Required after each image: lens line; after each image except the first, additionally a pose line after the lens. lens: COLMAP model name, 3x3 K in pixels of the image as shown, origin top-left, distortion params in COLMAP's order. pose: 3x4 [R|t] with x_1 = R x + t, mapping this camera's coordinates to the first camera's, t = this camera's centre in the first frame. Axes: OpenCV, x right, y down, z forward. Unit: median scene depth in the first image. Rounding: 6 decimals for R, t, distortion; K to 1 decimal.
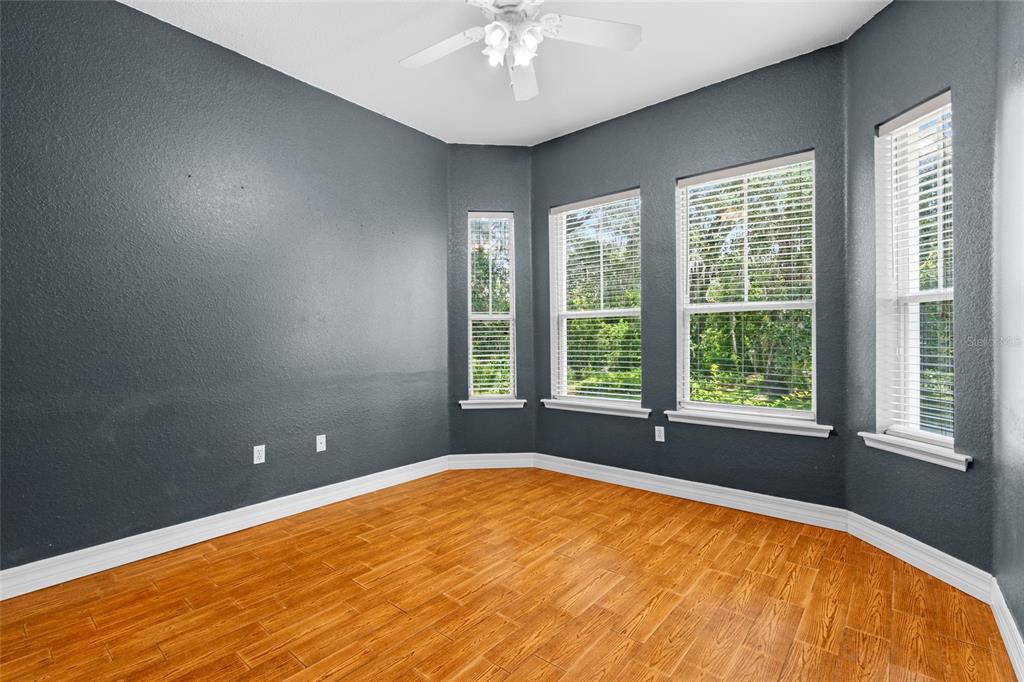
lens RADIAL K [[466.7, 0, 514.2], [0, 466.7, 343.1], [0, 0, 1]] dist [-0.012496, 0.004695]
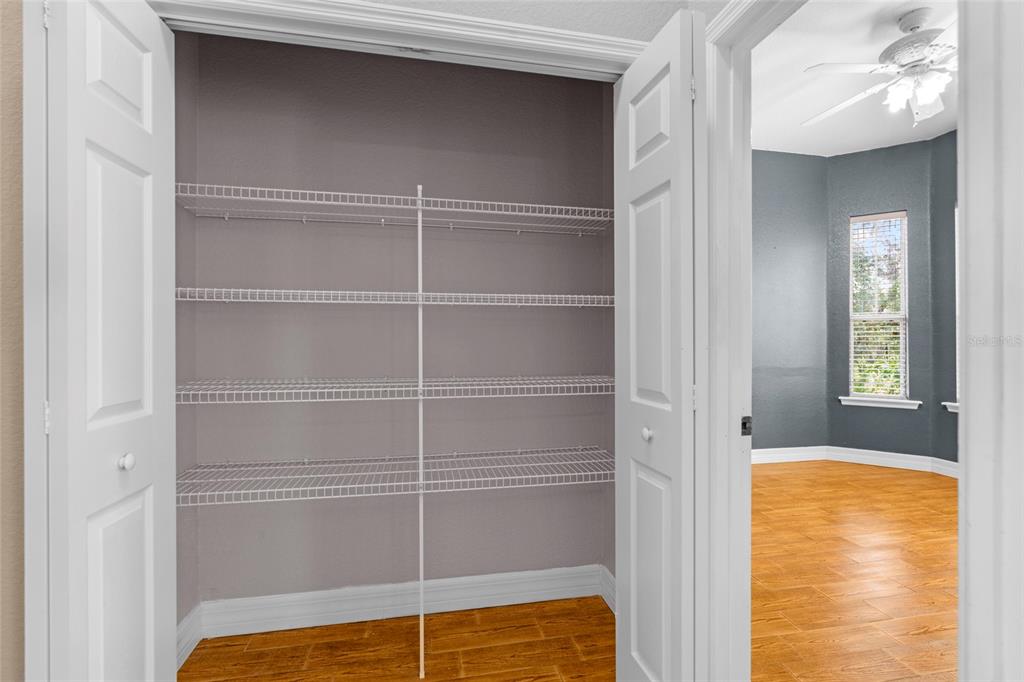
lens RADIAL K [[466.7, 0, 513.9], [0, 466.7, 341.6], [0, 0, 1]] dist [-0.012496, 0.004695]
pose [[0.776858, 0.005797, -0.629650, -0.039169], [-0.006655, 0.999977, 0.000996, 0.003341], [0.629641, 0.003417, 0.776879, -0.408406]]
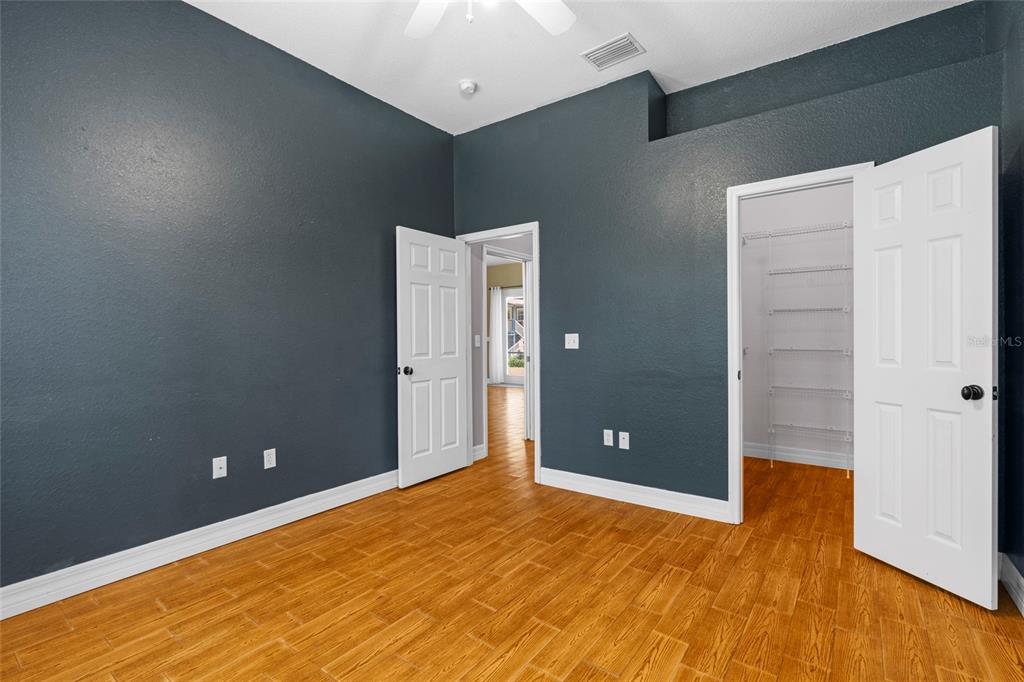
lens RADIAL K [[466.7, 0, 511.7], [0, 466.7, 337.4], [0, 0, 1]] dist [-0.012496, 0.004695]
pose [[-0.998221, 0.015852, -0.057481, -0.016179], [0.015199, 0.999815, 0.011783, -0.009293], [0.057657, 0.010889, -0.998277, 1.328926]]
